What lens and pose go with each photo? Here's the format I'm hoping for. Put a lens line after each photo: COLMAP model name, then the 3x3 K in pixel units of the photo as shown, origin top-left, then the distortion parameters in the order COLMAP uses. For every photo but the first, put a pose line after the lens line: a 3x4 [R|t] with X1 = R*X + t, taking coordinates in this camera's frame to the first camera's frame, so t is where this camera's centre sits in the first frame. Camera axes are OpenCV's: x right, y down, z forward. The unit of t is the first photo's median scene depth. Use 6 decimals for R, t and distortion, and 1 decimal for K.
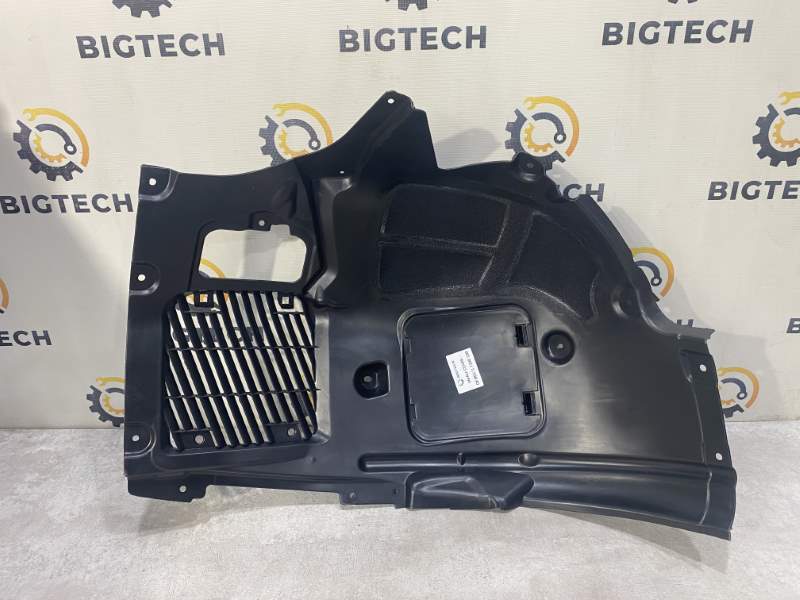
lens RADIAL K [[621.0, 0, 407.8], [0, 621.0, 294.8], [0, 0, 1]] dist [0.015465, -0.027054]
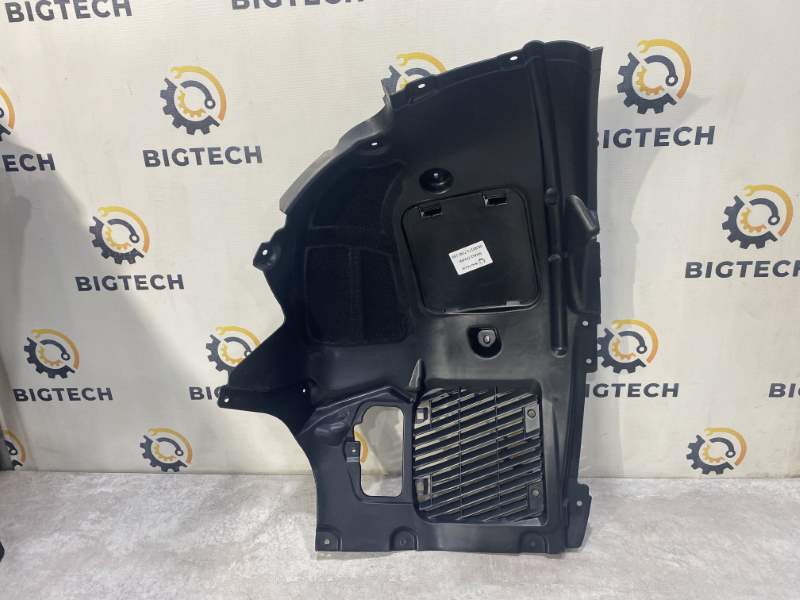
lens RADIAL K [[621.0, 0, 394.4], [0, 621.0, 295.2], [0, 0, 1]] dist [0.015465, -0.027054]
pose [[0.997145, -0.001878, -0.075490, 0.048519], [-0.002408, 0.998392, -0.056643, -0.058855], [0.075475, 0.056663, 0.995536, -0.152674]]
